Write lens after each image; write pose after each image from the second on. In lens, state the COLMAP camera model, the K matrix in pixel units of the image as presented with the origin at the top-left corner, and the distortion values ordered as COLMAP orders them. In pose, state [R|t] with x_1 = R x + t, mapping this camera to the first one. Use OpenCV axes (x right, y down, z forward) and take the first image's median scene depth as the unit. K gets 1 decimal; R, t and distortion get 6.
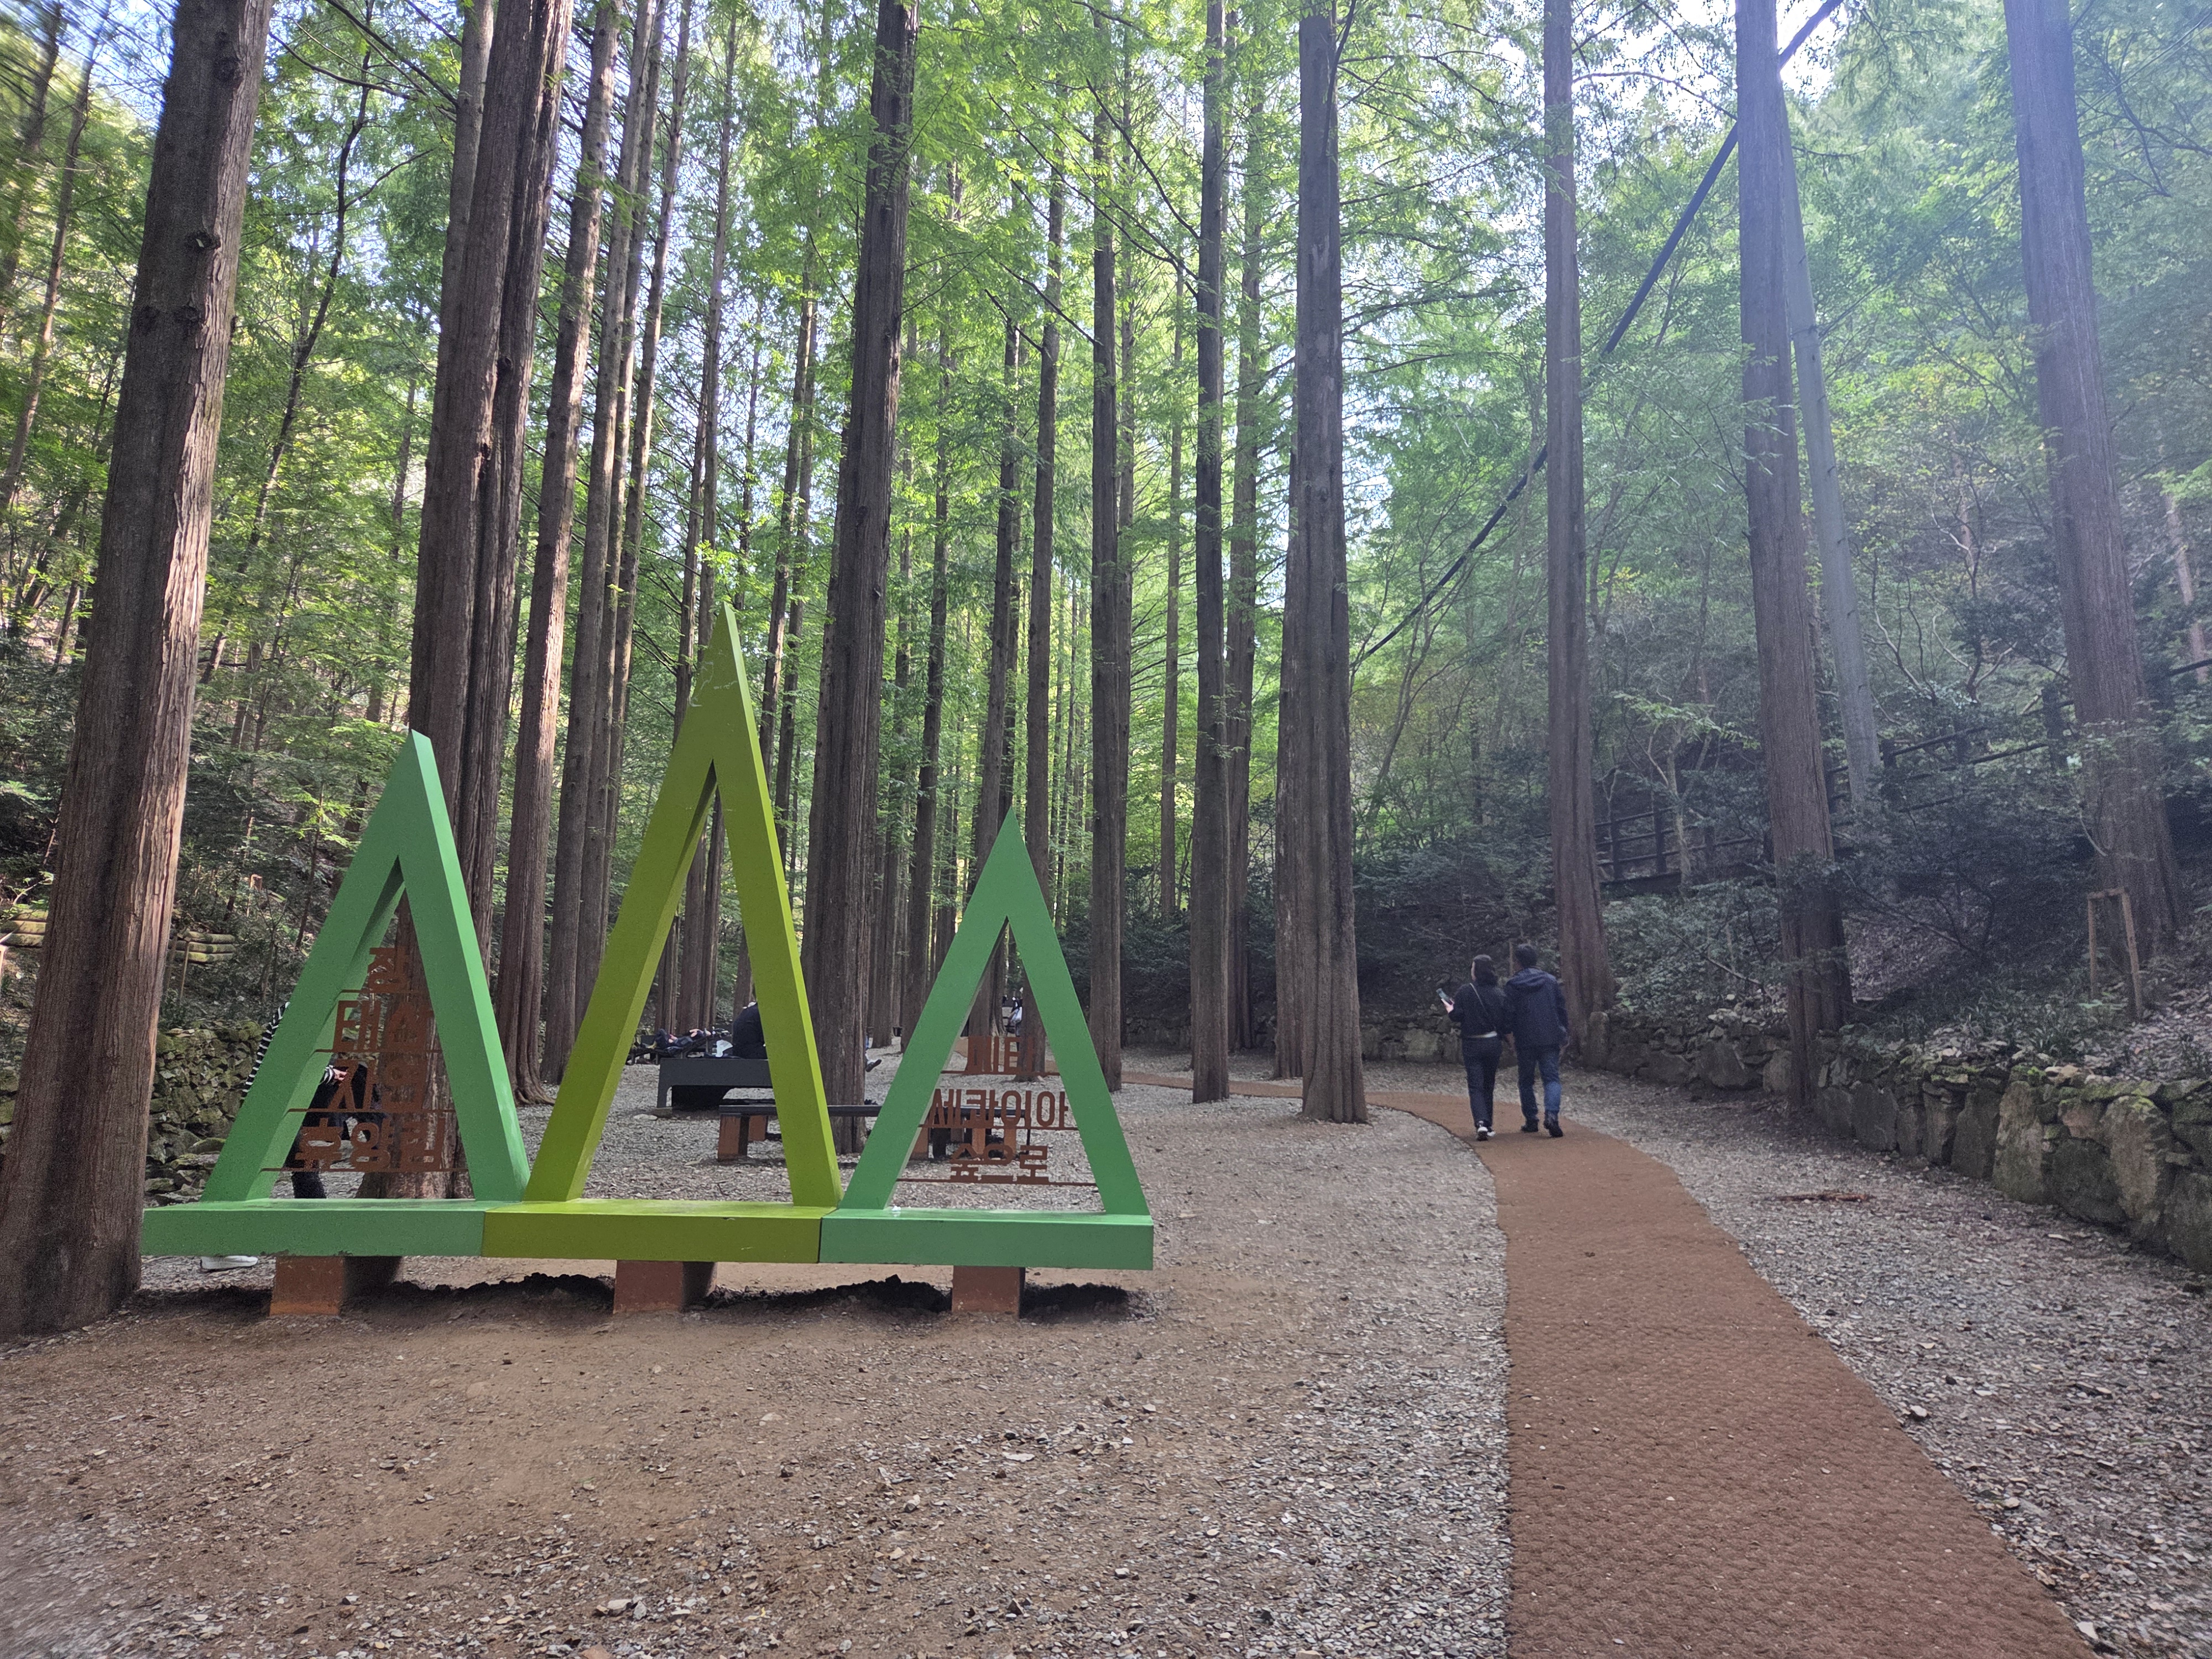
lens RADIAL K [[1459.1, 0, 1117.3], [0, 1459.1, 825.9], [0, 0, 1]] dist [0.071134, -0.054637]
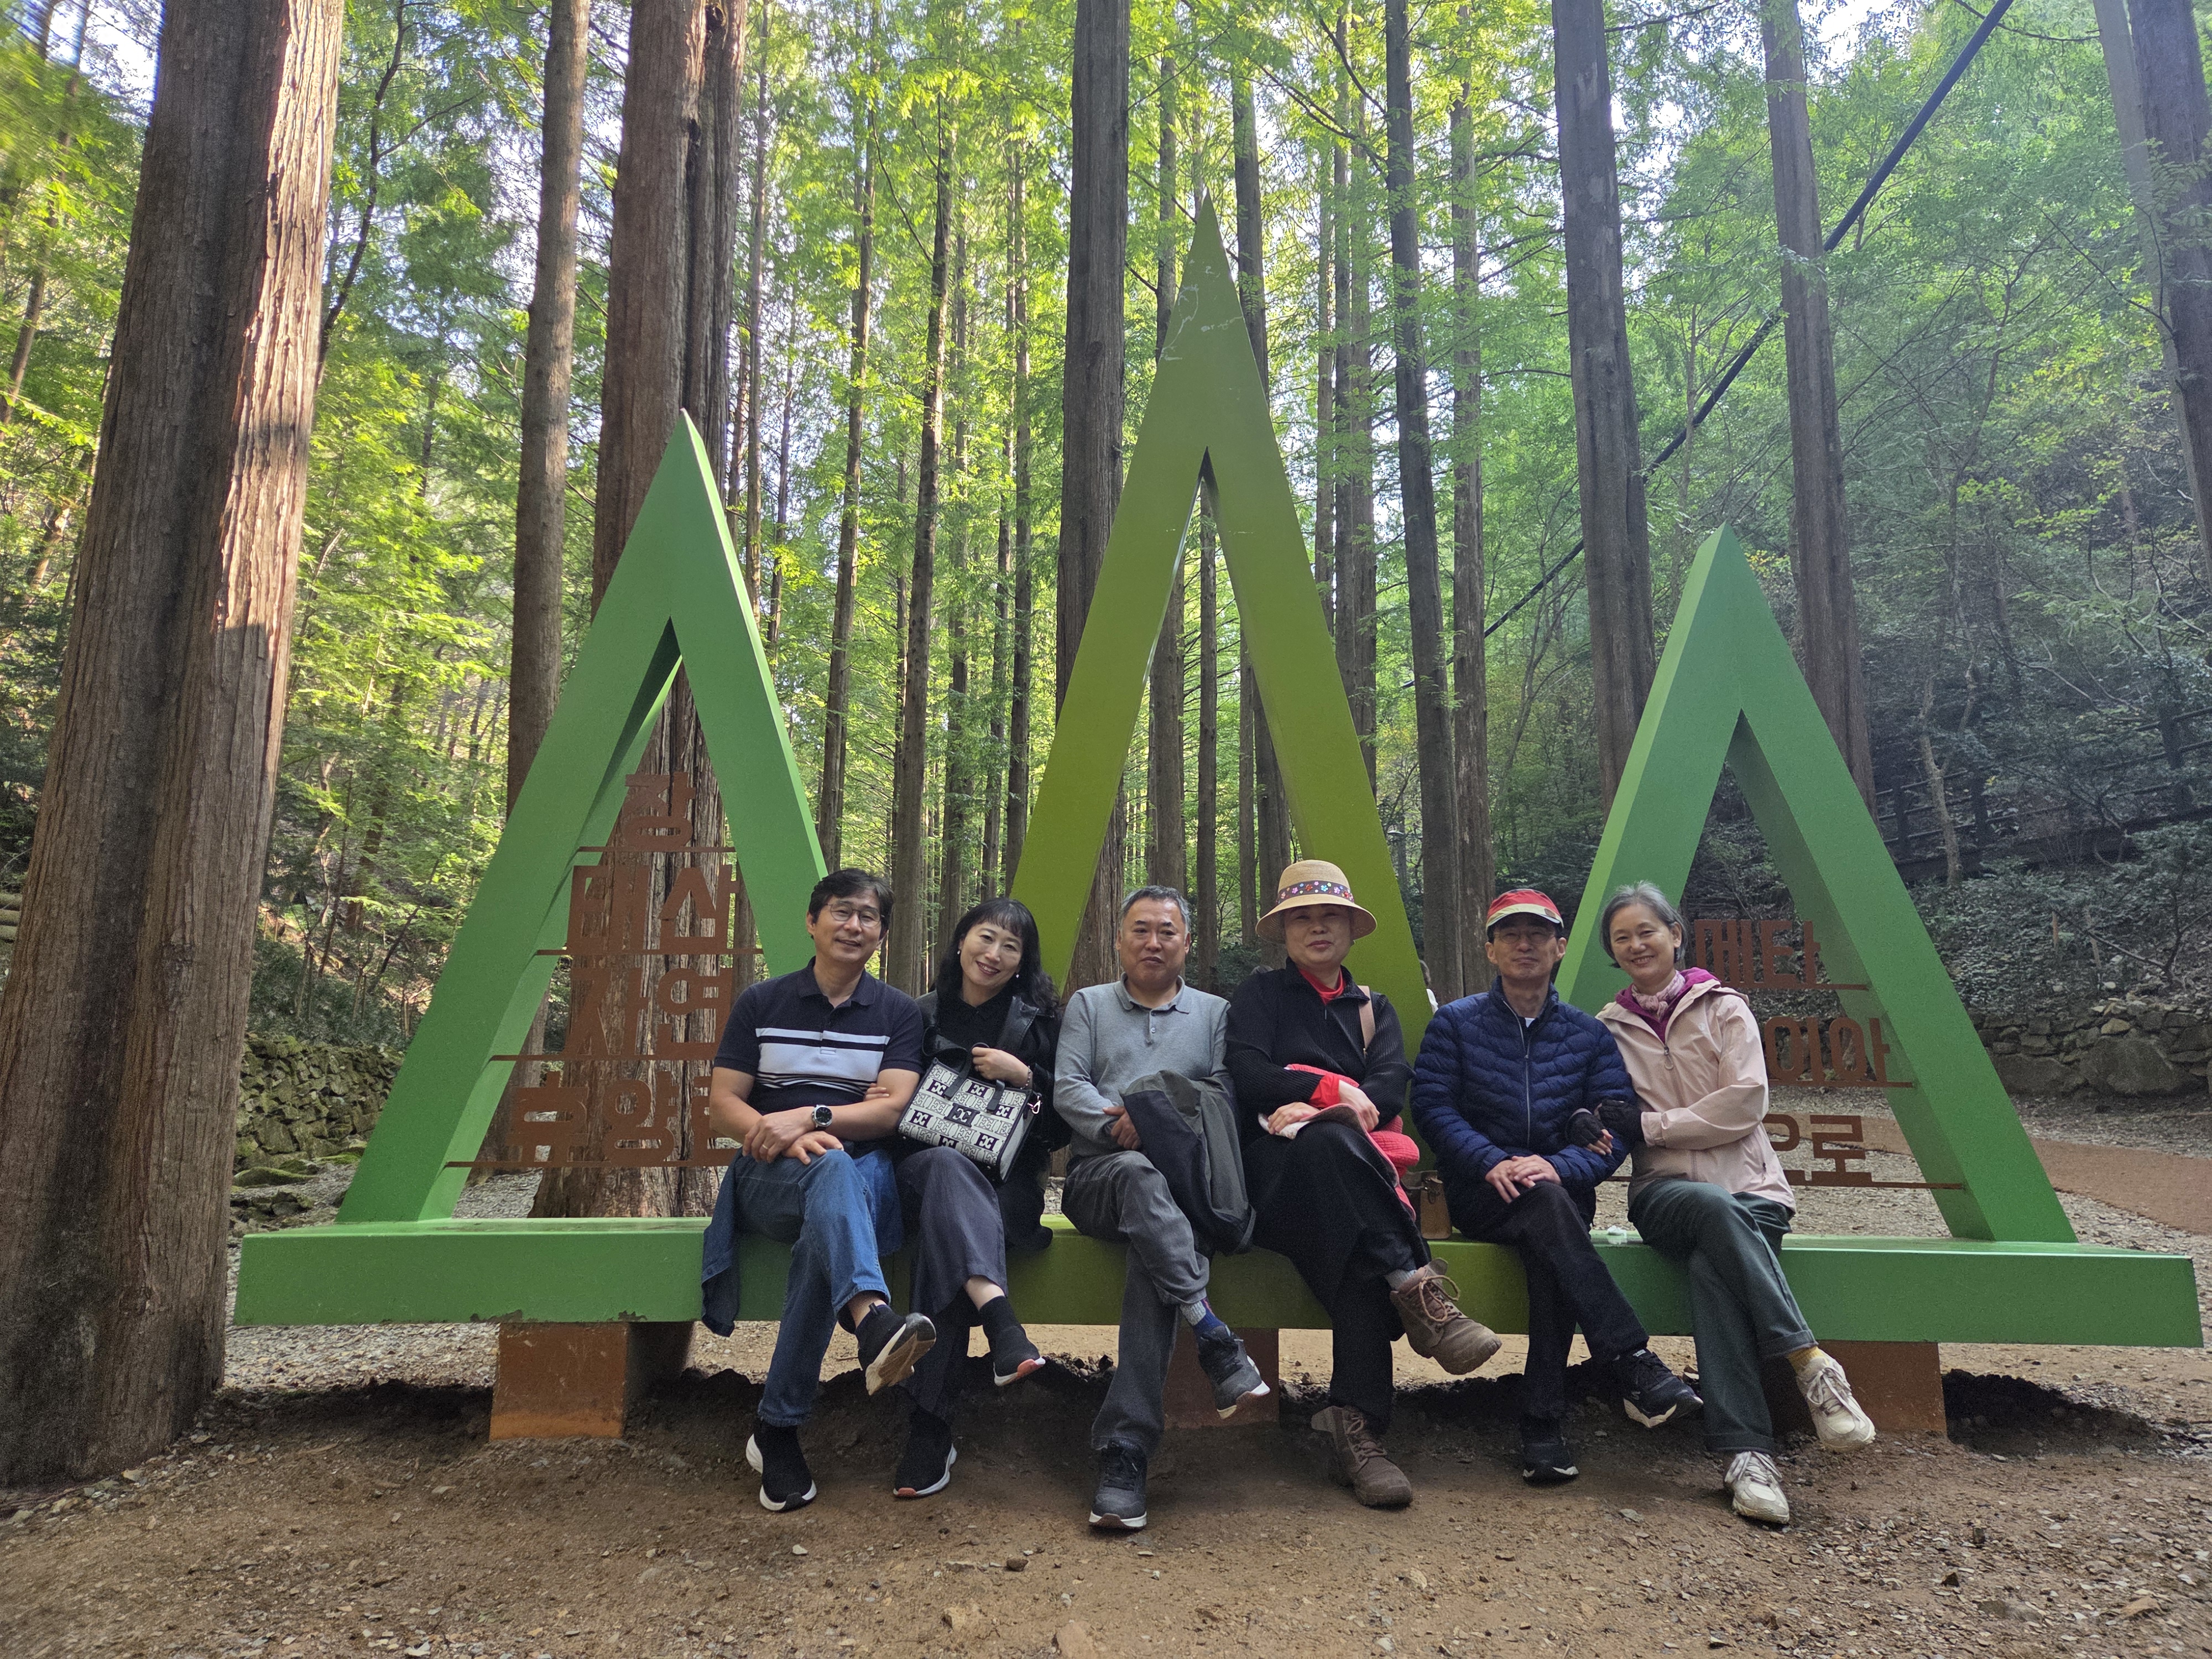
lens RADIAL K [[1463.6, 0, 1111.4], [0, 1463.6, 826.2], [0, 0, 1]] dist [0.077621, -0.055734]
pose [[0.999932, -0.011507, -0.001680, -0.260615], [0.011444, 0.999370, -0.033597, 0.101993], [0.002066, 0.033575, 0.999434, 0.356181]]
